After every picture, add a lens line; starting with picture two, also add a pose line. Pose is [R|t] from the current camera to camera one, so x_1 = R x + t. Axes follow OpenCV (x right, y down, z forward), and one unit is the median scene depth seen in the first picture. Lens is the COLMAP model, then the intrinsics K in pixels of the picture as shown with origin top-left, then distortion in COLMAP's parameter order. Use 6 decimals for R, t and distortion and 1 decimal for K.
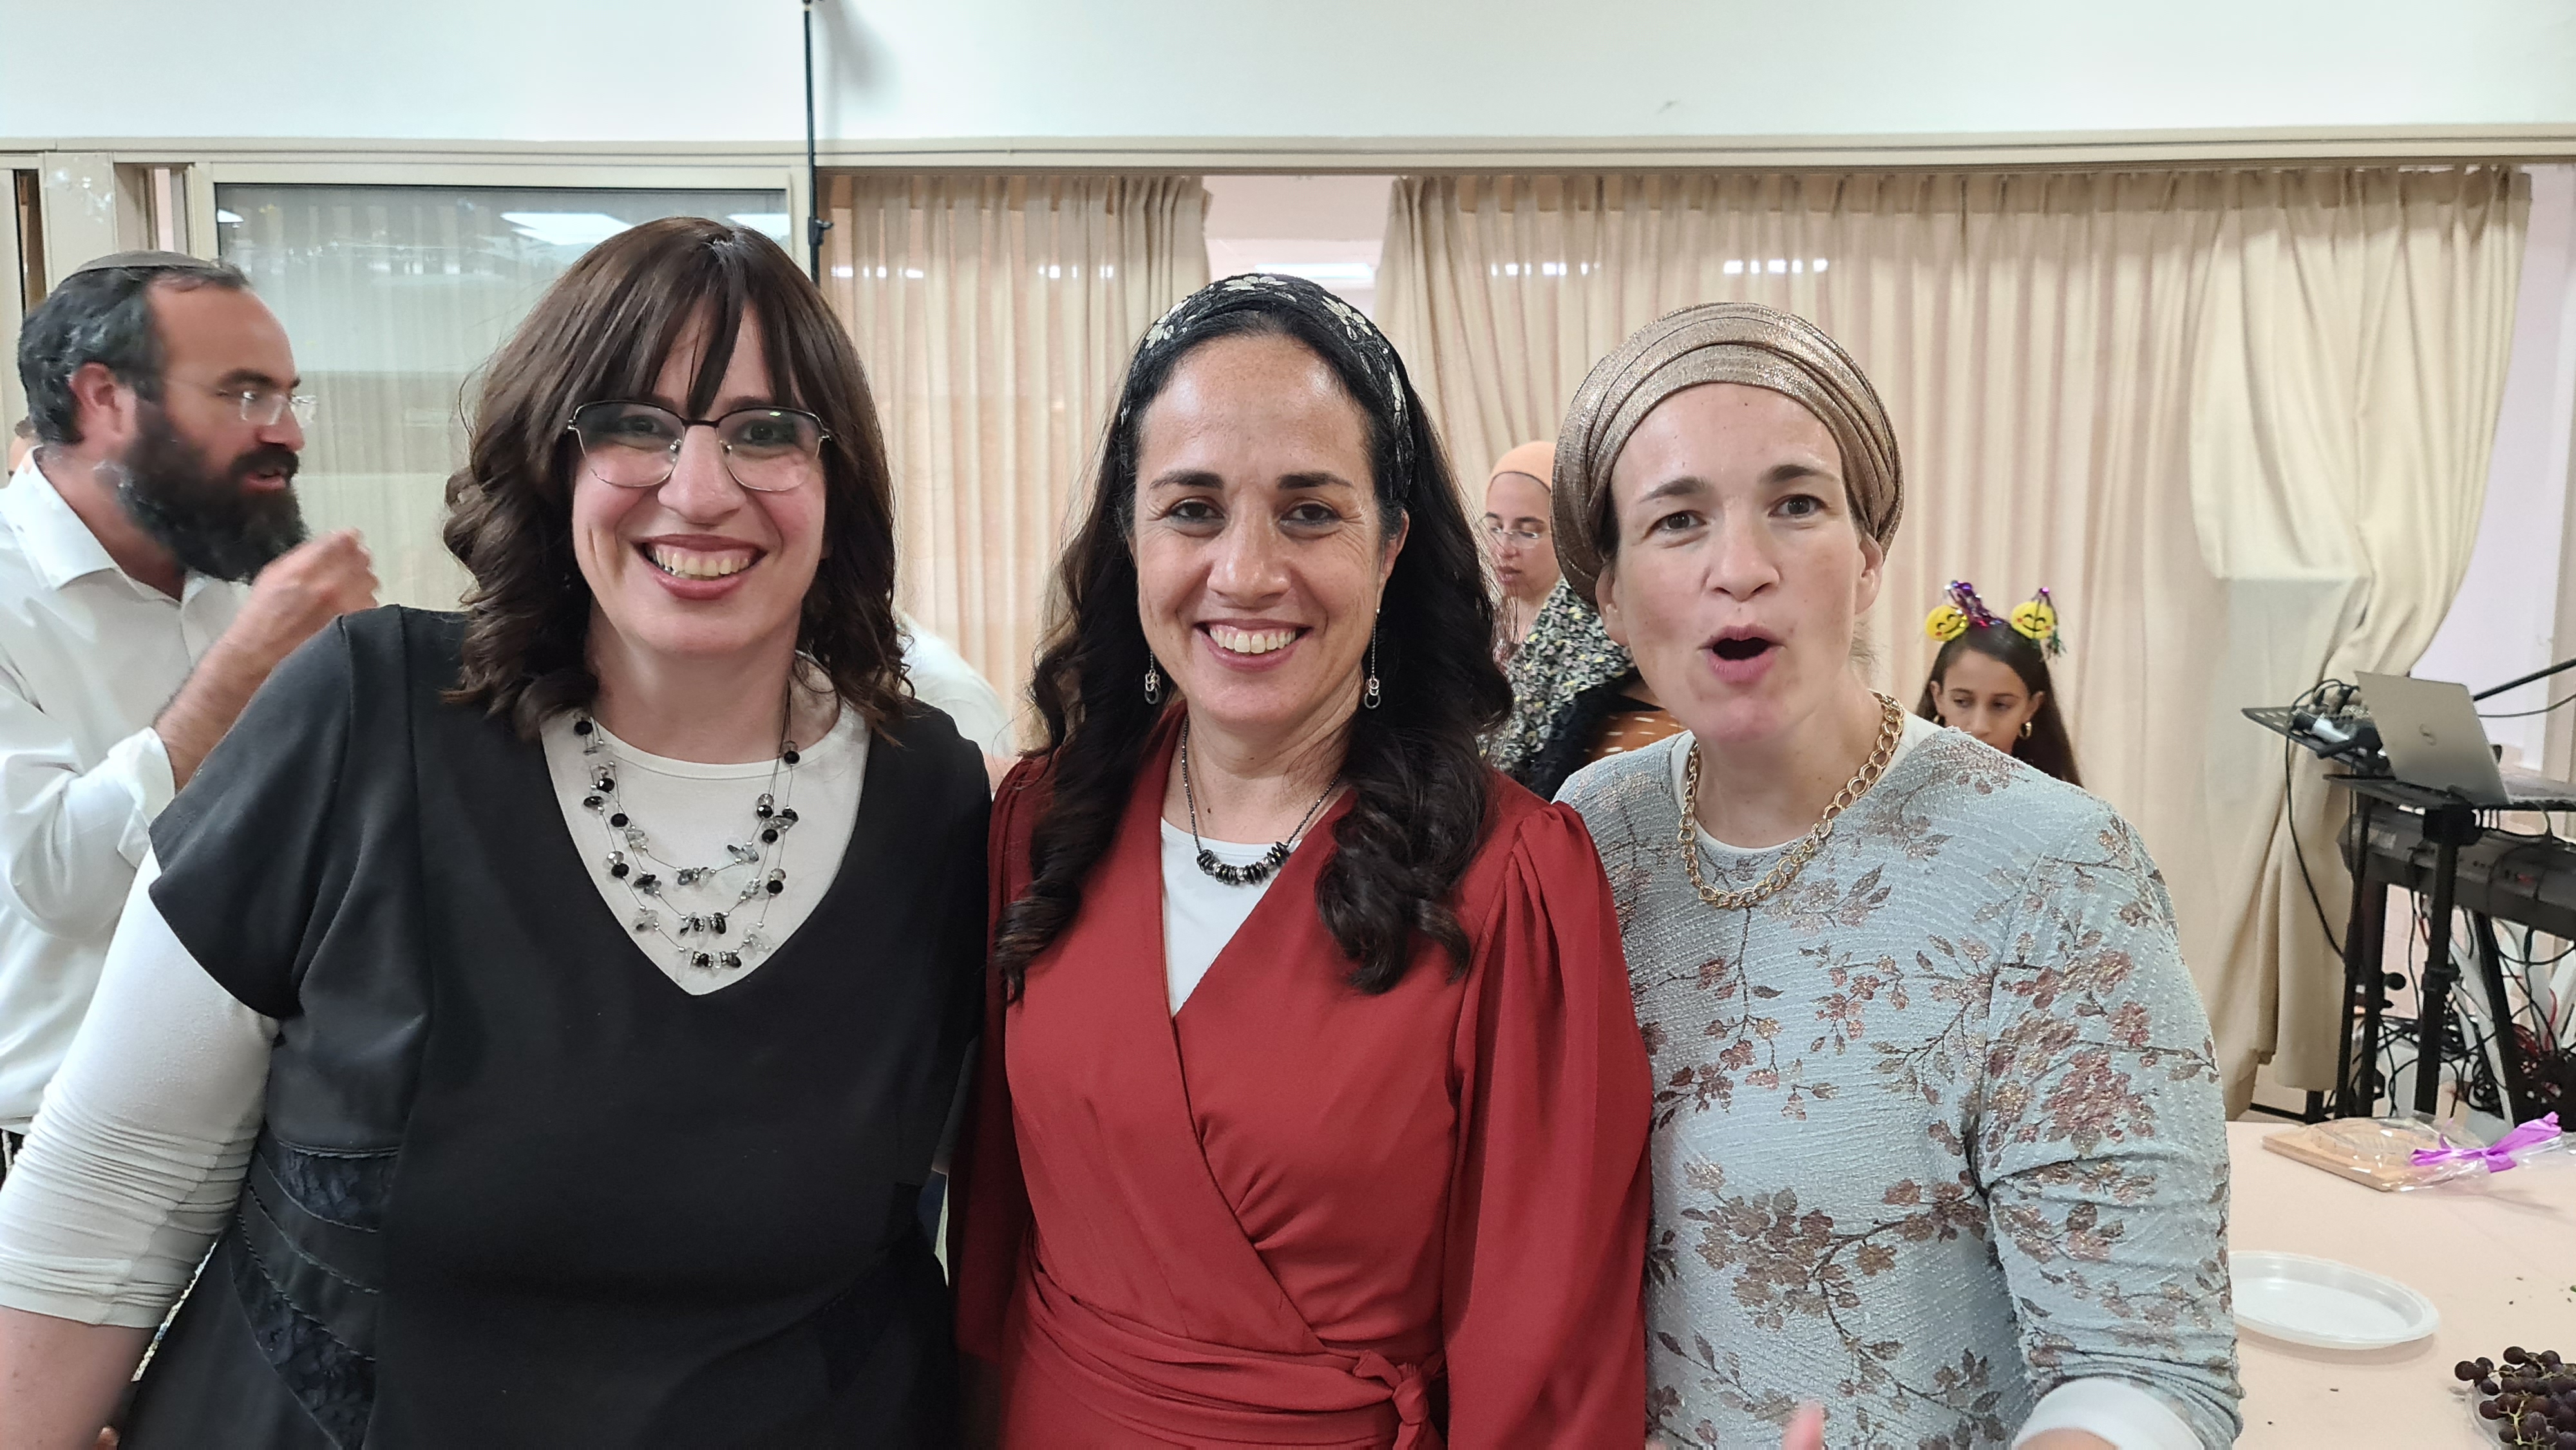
lens RADIAL K [[1920.8, 0, 1295.2], [0, 1920.8, 760.5], [0, 0, 1]] dist [0.053436, -0.041703]
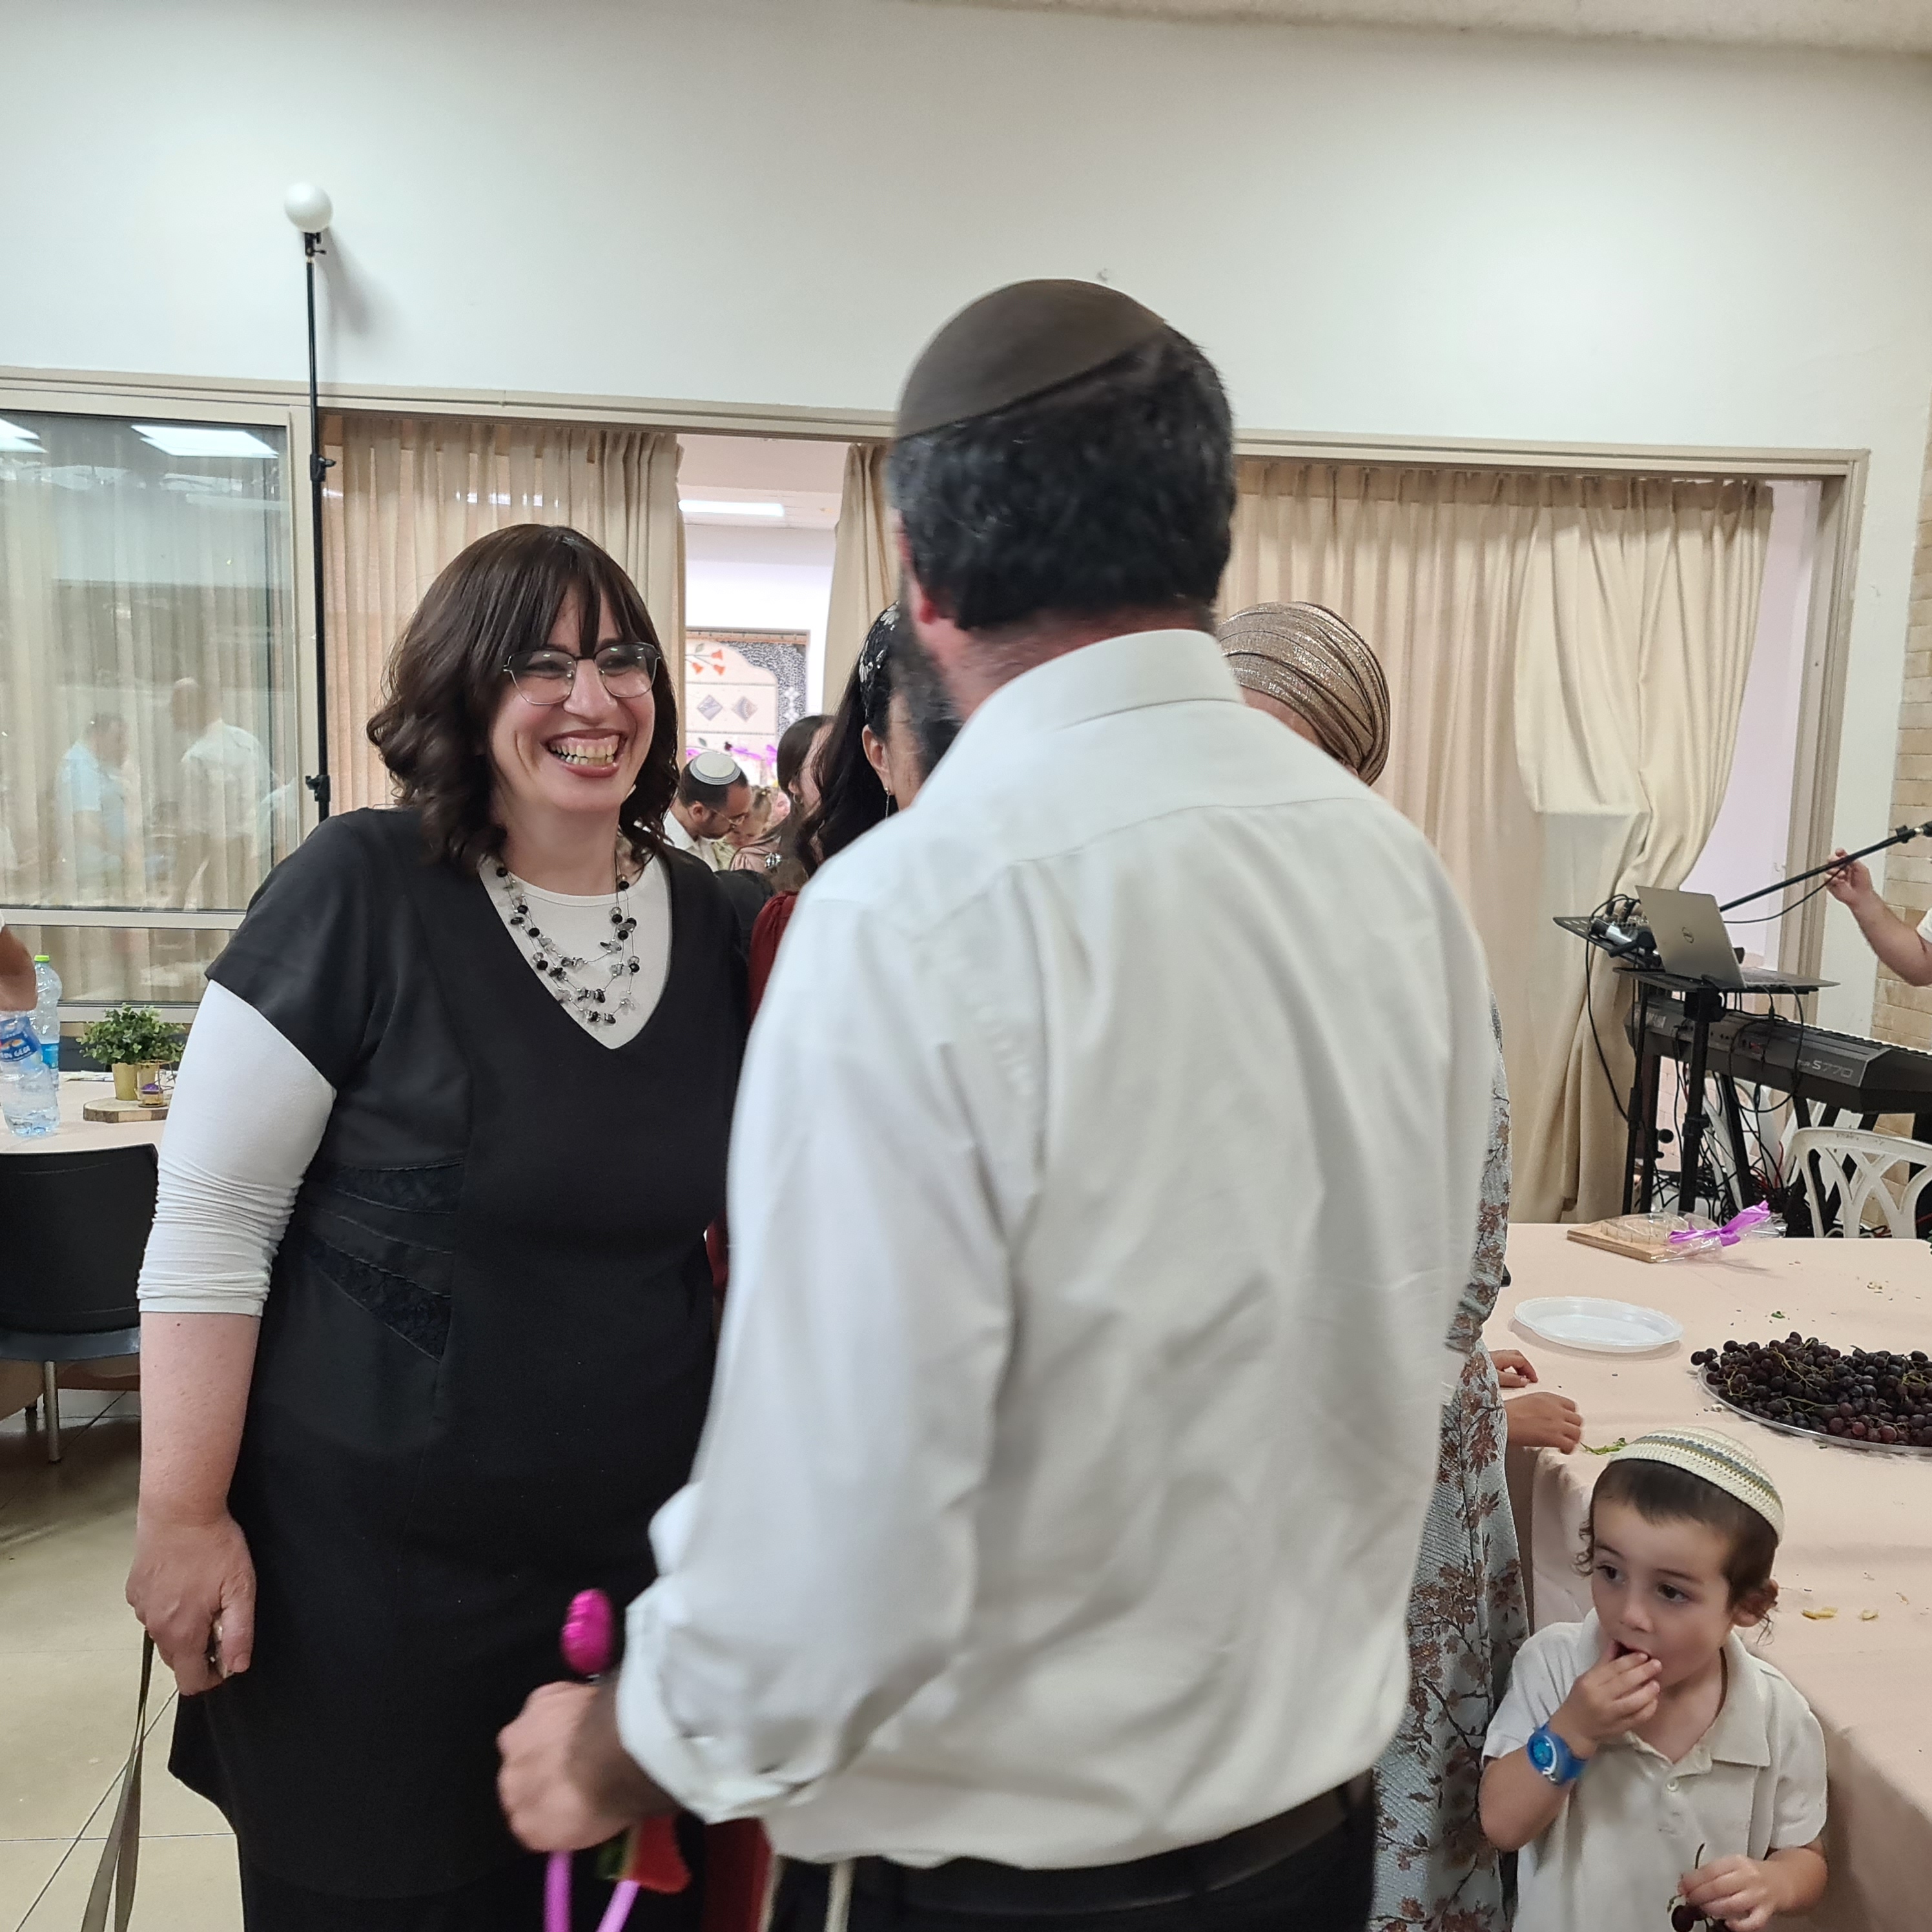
lens RADIAL K [[1939.1, 0, 1002.1], [0, 1939.1, 1027.0], [0, 0, 1]] dist [-0.000888, 0.095220]
pose [[0.984024, -0.004776, 0.177970, -0.074100], [0.002205, 0.999890, 0.014639, 0.023108], [-0.178020, -0.014013, 0.983927, -0.146877]]
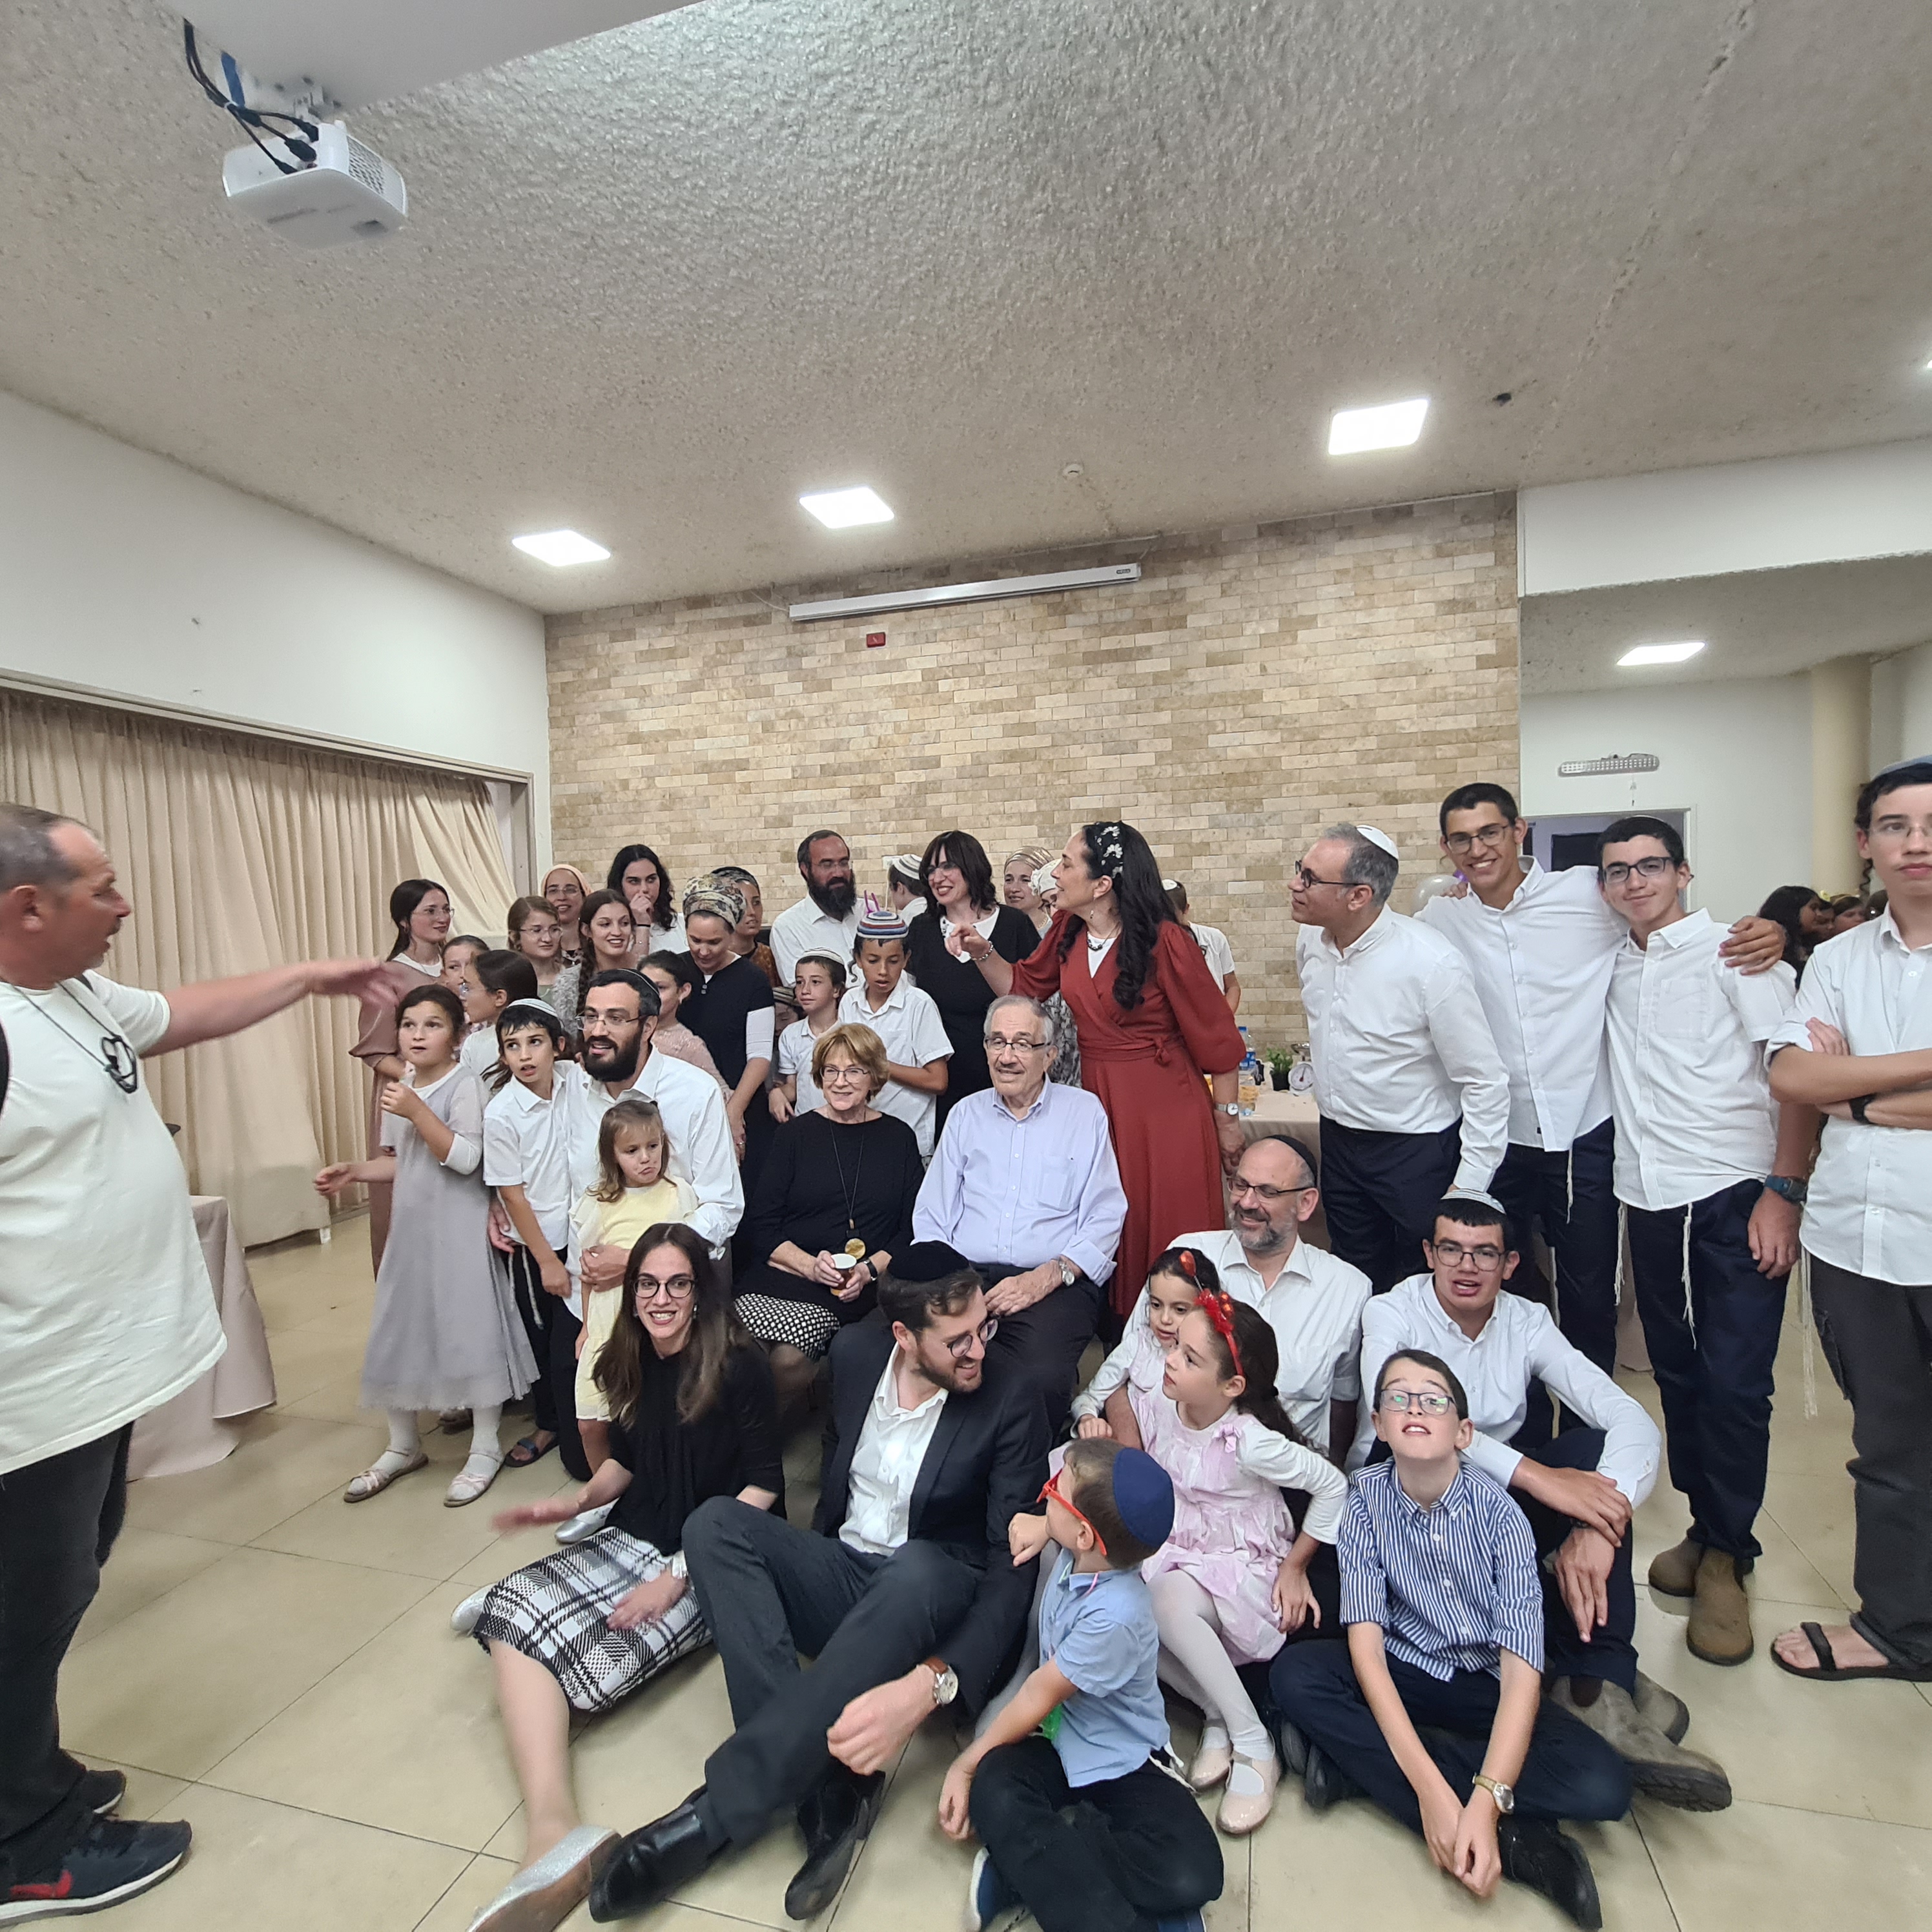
lens RADIAL K [[1080.9, 0, 965.7], [0, 1080.9, 987.1], [0, 0, 1]] dist [0.003833, -0.000767]
pose [[0.173705, -0.062019, 0.982843, -0.790889], [0.145354, 0.988699, 0.036699, 0.012752], [-0.974012, 0.136486, 0.180757, 0.151572]]
